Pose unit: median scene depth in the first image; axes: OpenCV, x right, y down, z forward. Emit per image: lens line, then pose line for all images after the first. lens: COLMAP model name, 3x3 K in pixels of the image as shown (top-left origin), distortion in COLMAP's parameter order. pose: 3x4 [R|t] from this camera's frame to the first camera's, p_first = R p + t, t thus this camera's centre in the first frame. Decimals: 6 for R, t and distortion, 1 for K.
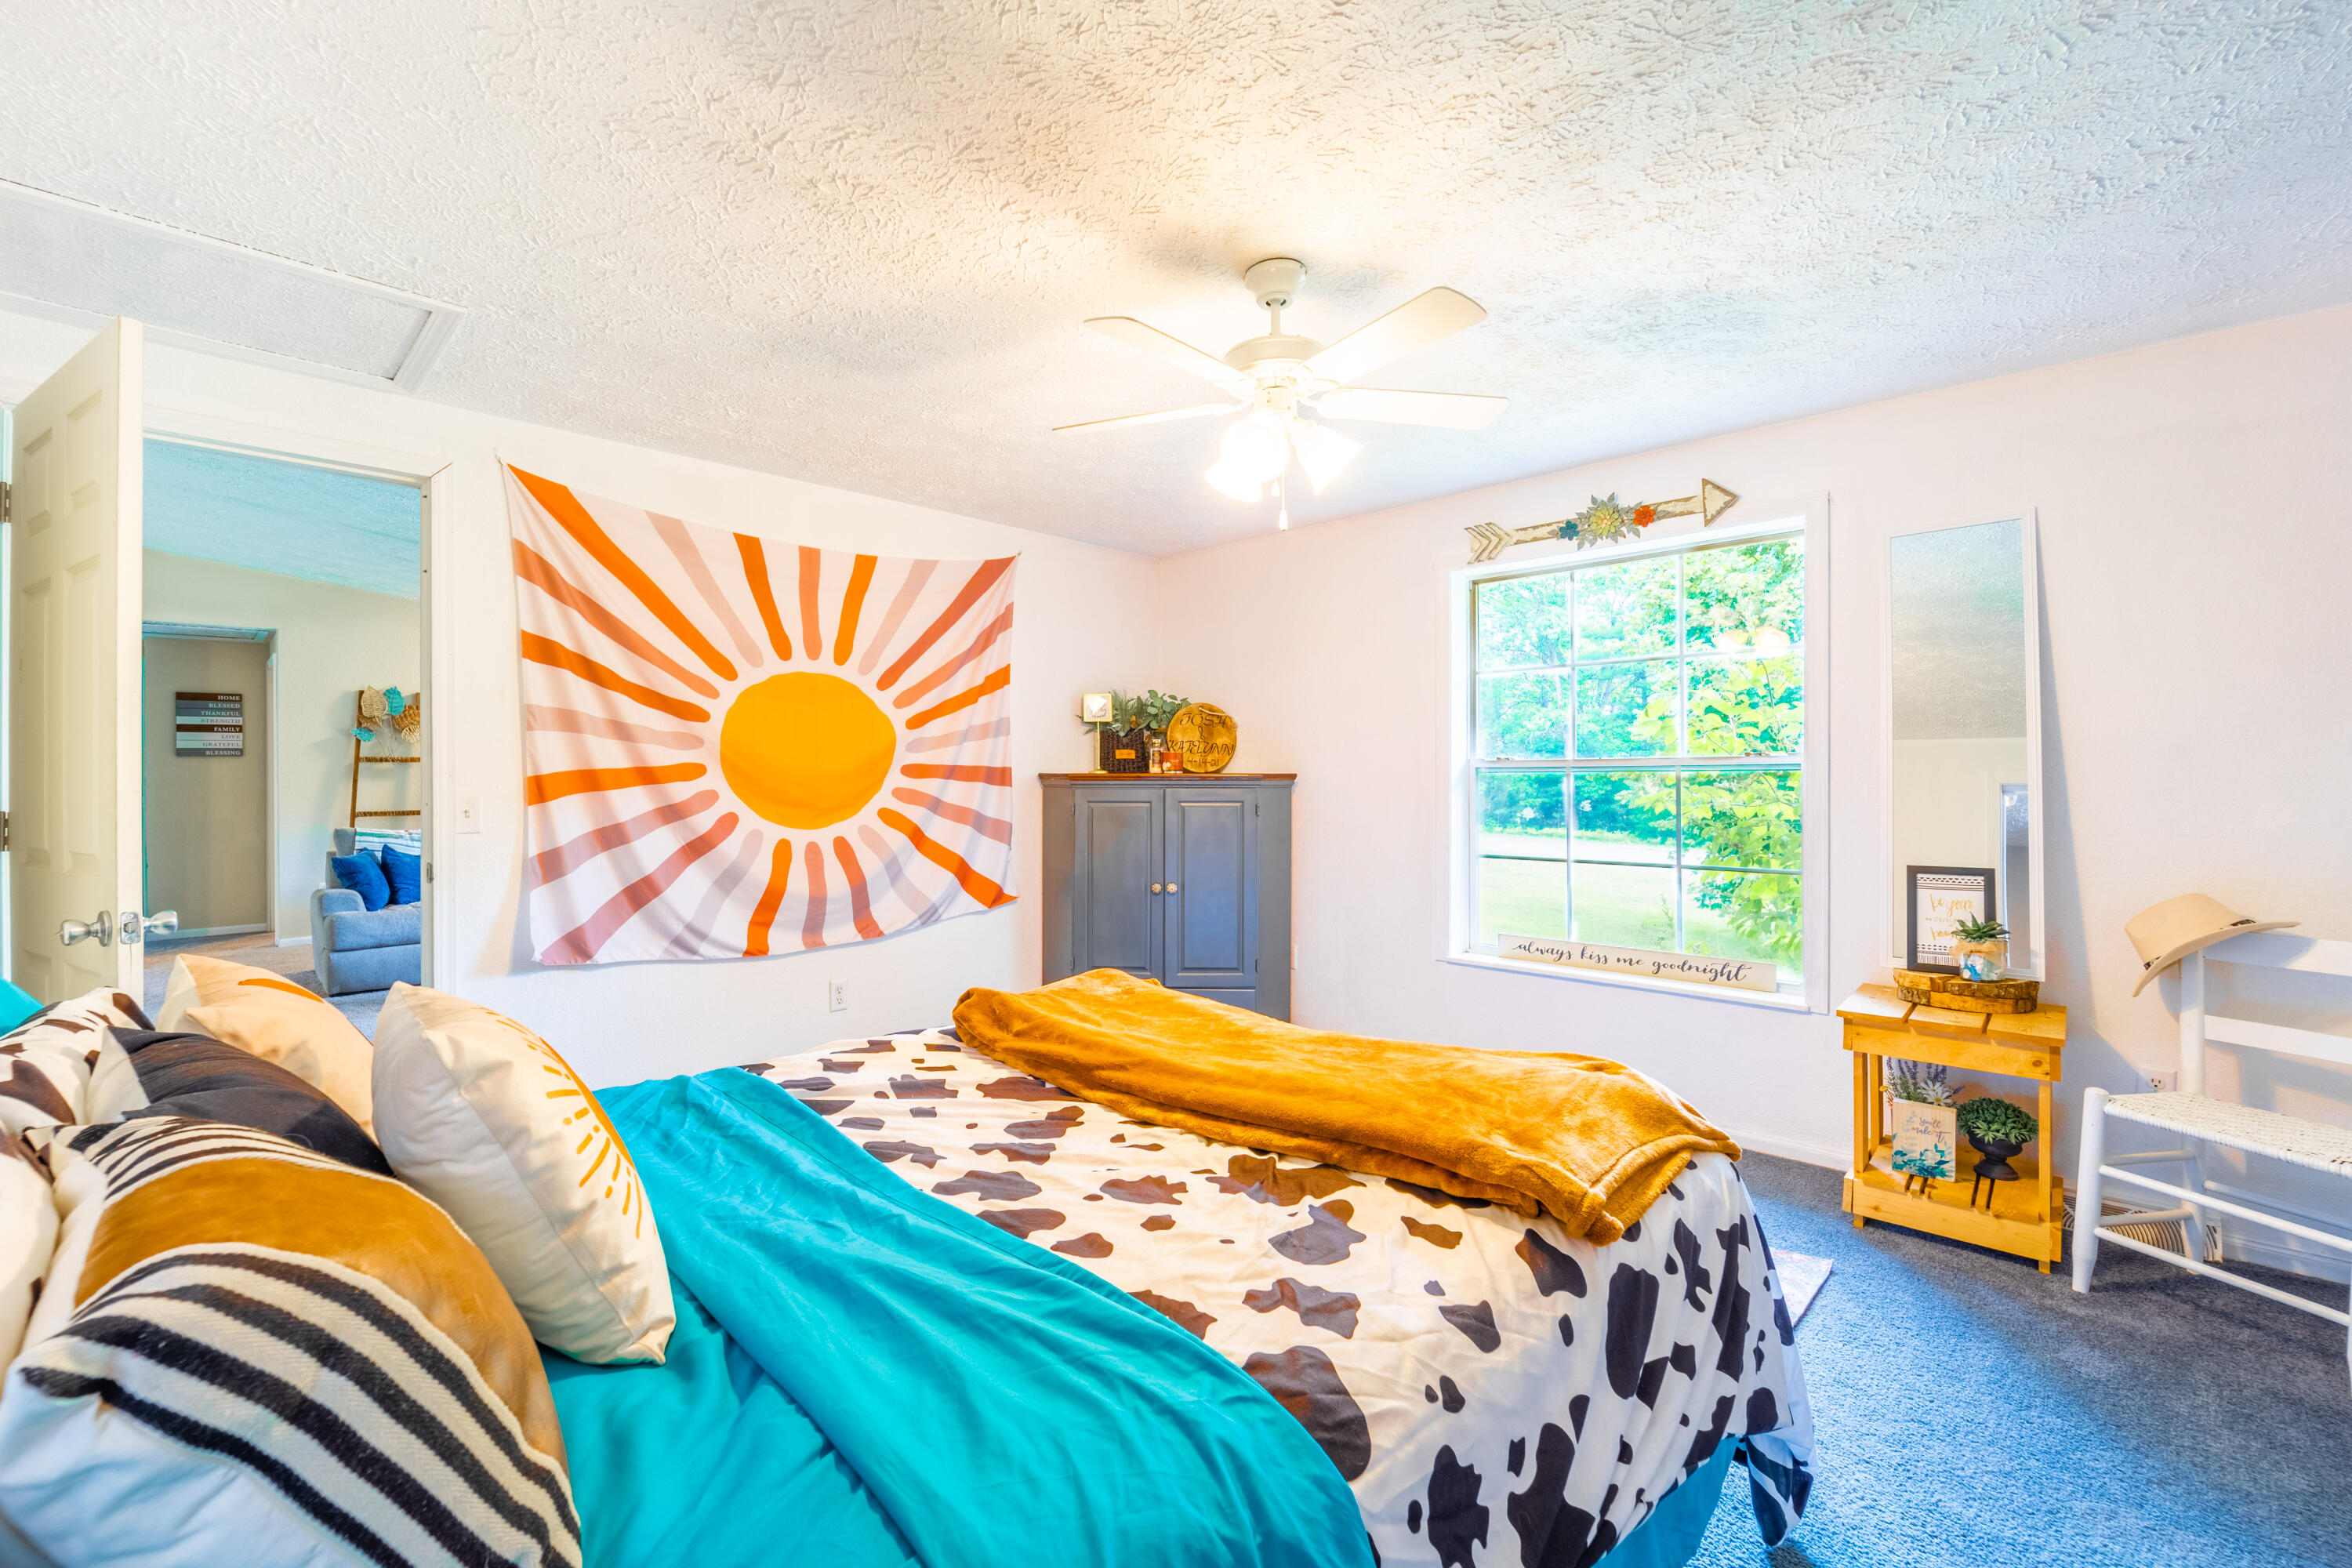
lens RADIAL K [[1026.5, 0, 1186.1], [0, 1026.5, 774.5], [0, 0, 1]] dist [-0.002389, -0.013634]
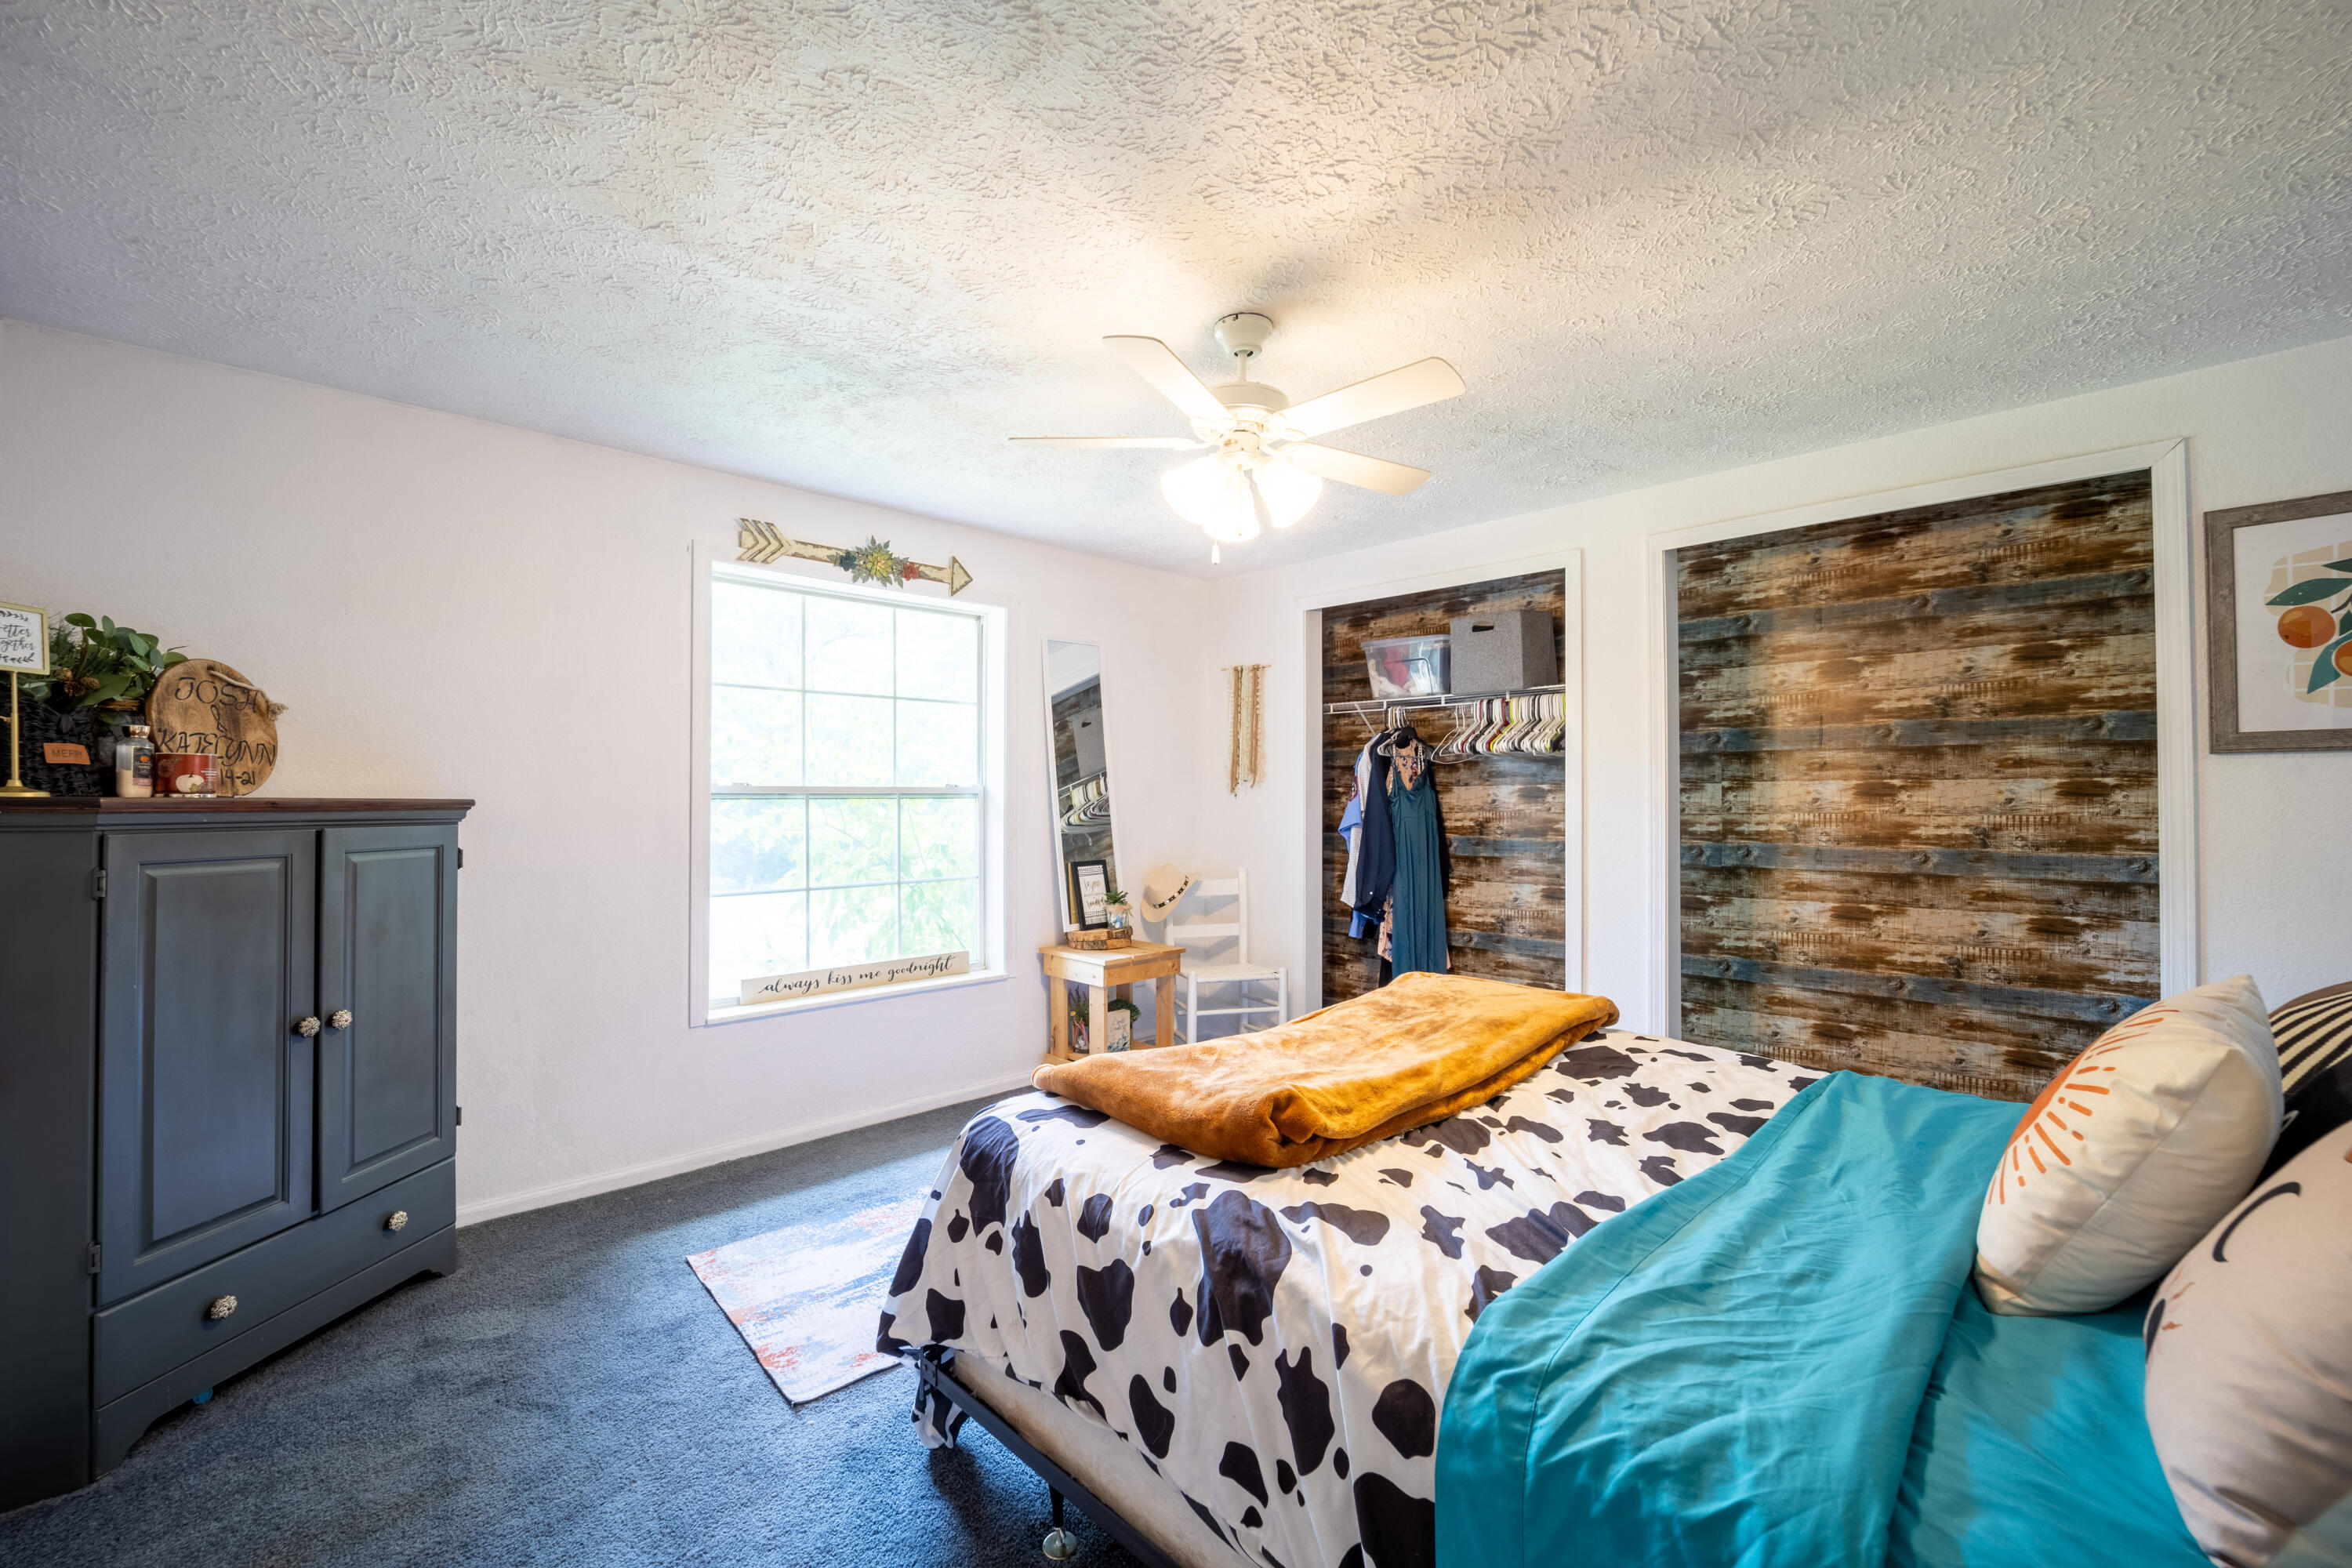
lens RADIAL K [[950.9, 0, 1172.6], [0, 950.9, 787.9], [0, 0, 1]] dist [-0.010978, -0.003668]
pose [[0.020449, 0.015744, 0.999667, -0.563011], [-0.000070, 0.999876, -0.015746, 0.001115], [-0.999791, 0.000252, 0.020448, 0.669700]]
